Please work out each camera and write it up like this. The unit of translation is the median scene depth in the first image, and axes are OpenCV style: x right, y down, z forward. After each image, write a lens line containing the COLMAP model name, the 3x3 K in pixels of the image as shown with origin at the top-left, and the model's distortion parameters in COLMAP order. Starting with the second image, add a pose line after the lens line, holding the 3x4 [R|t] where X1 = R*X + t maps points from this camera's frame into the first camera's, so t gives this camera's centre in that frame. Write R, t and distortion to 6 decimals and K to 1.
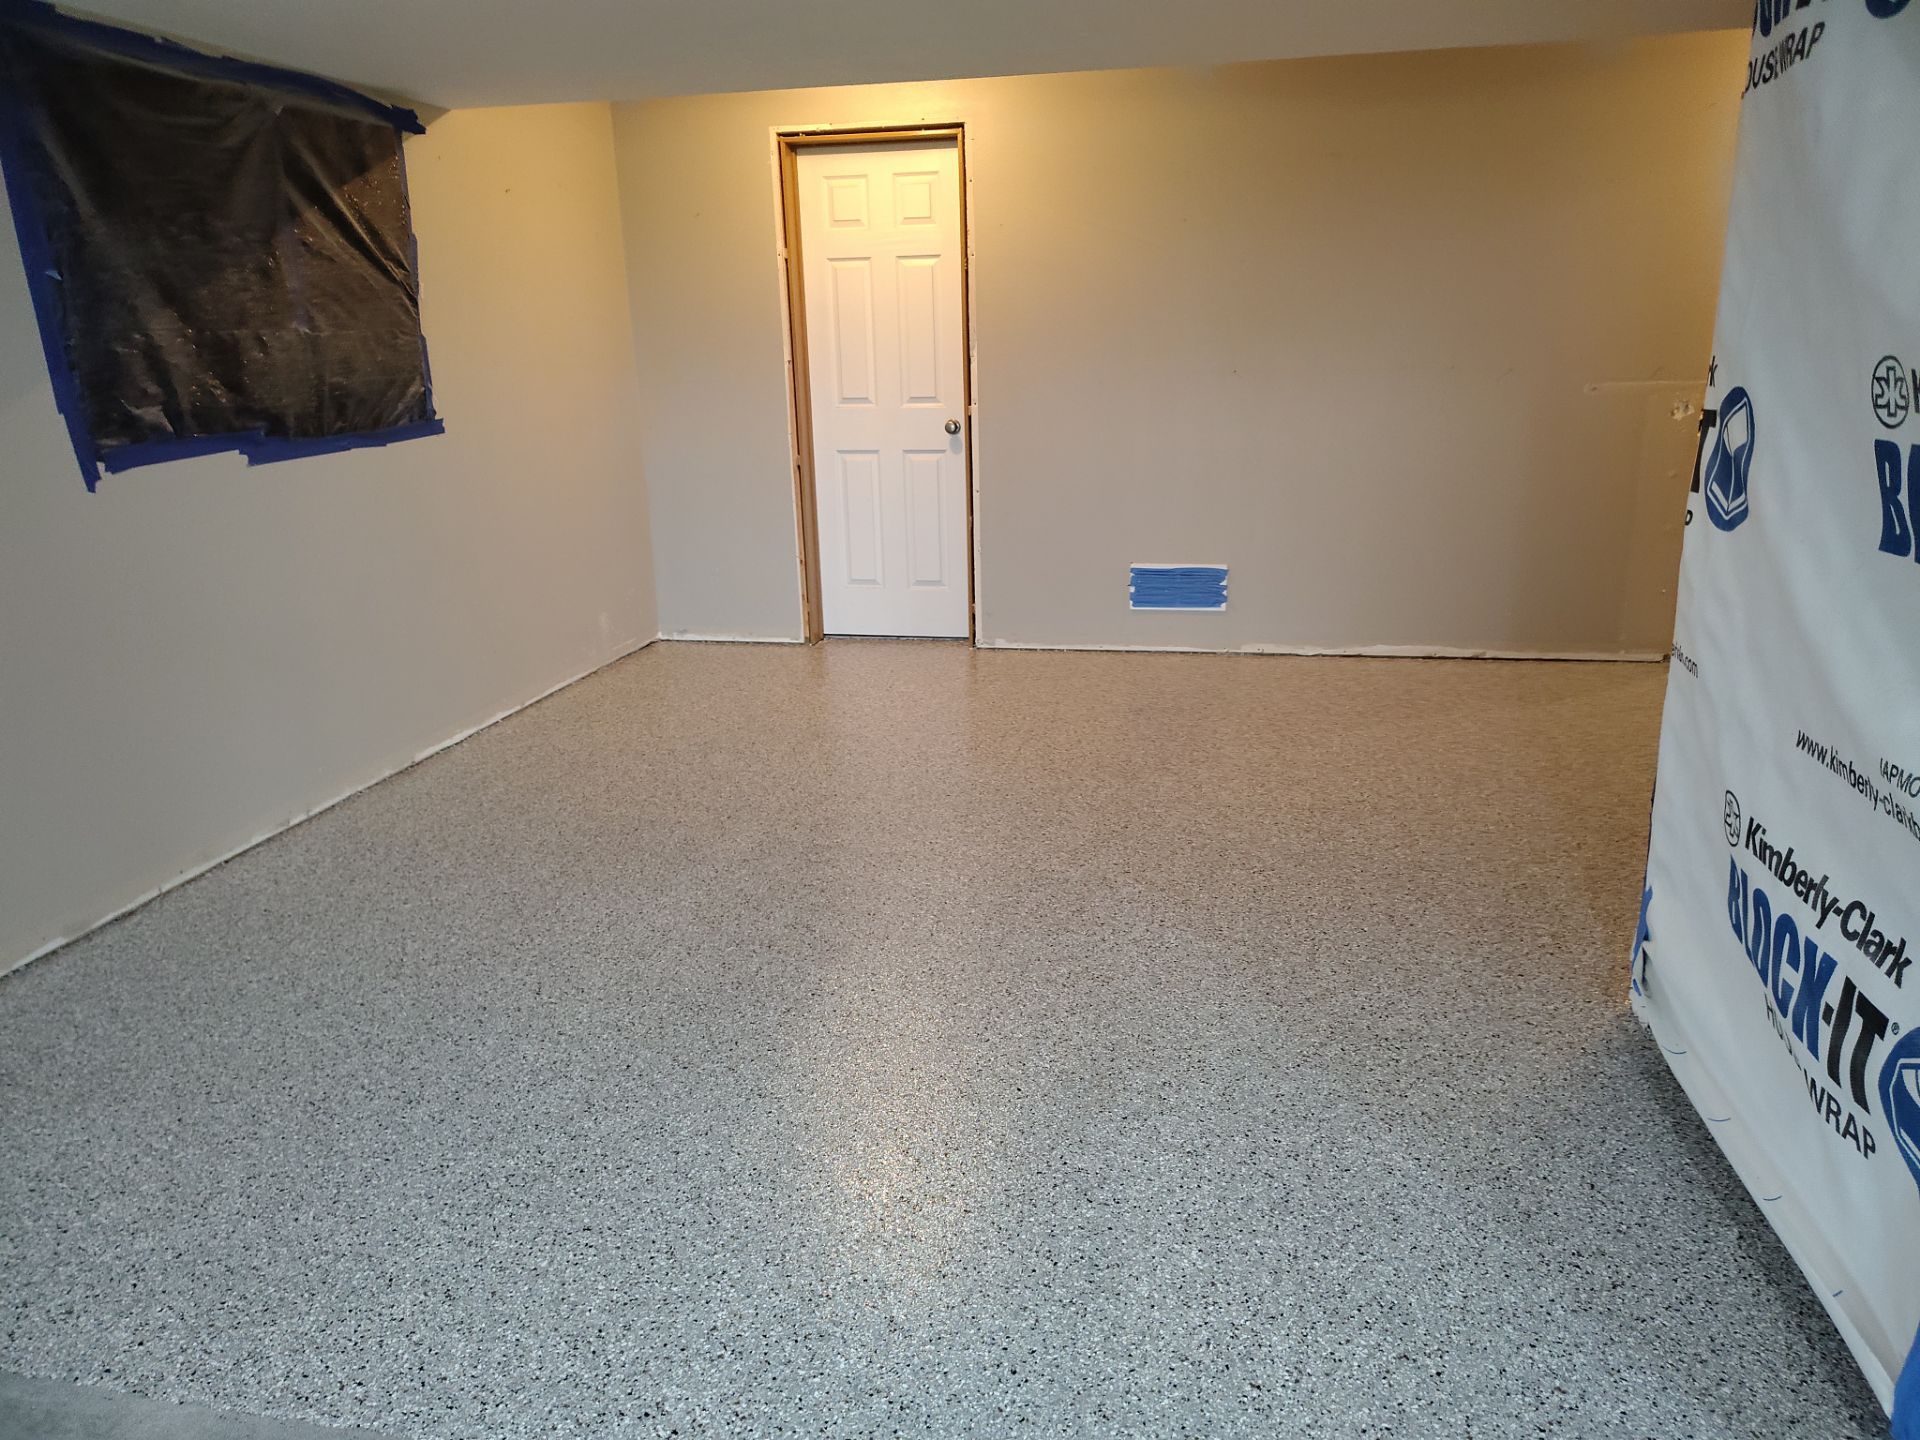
lens RADIAL K [[1325.5, 0, 963.6], [0, 1325.5, 718.1], [0, 0, 1]] dist [0.064109, -0.075877]
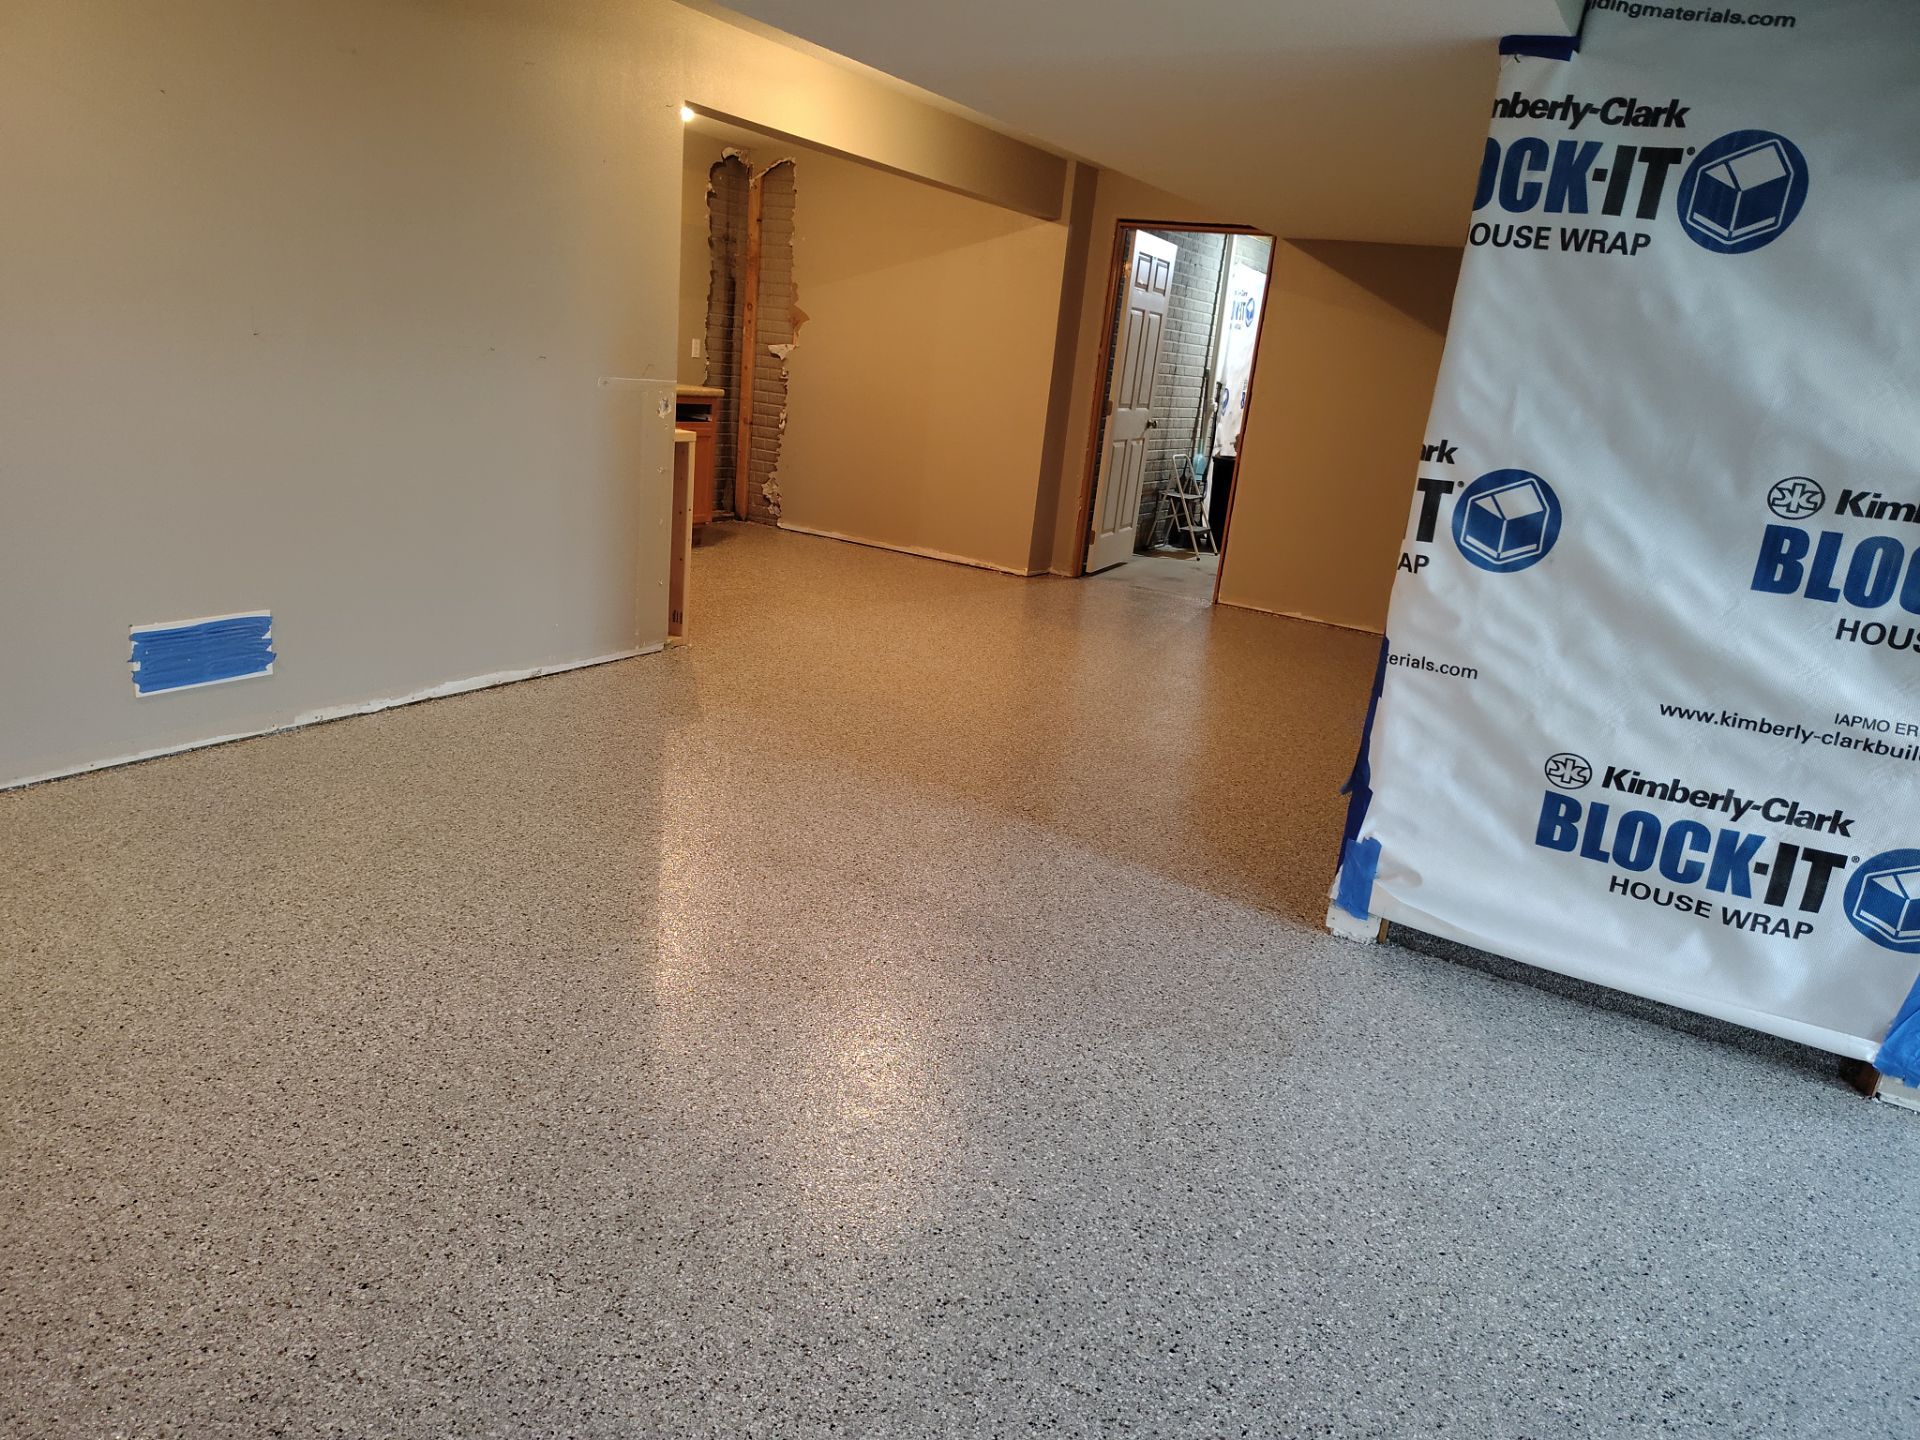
lens RADIAL K [[1314.7, 0, 968.2], [0, 1314.7, 750.6], [0, 0, 1]] dist [0.093362, -0.134641]
pose [[0.302641, -0.231162, 0.924647, -0.356924], [0.153224, 0.969324, 0.192181, -0.120936], [-0.940708, 0.083517, 0.328777, 0.421184]]
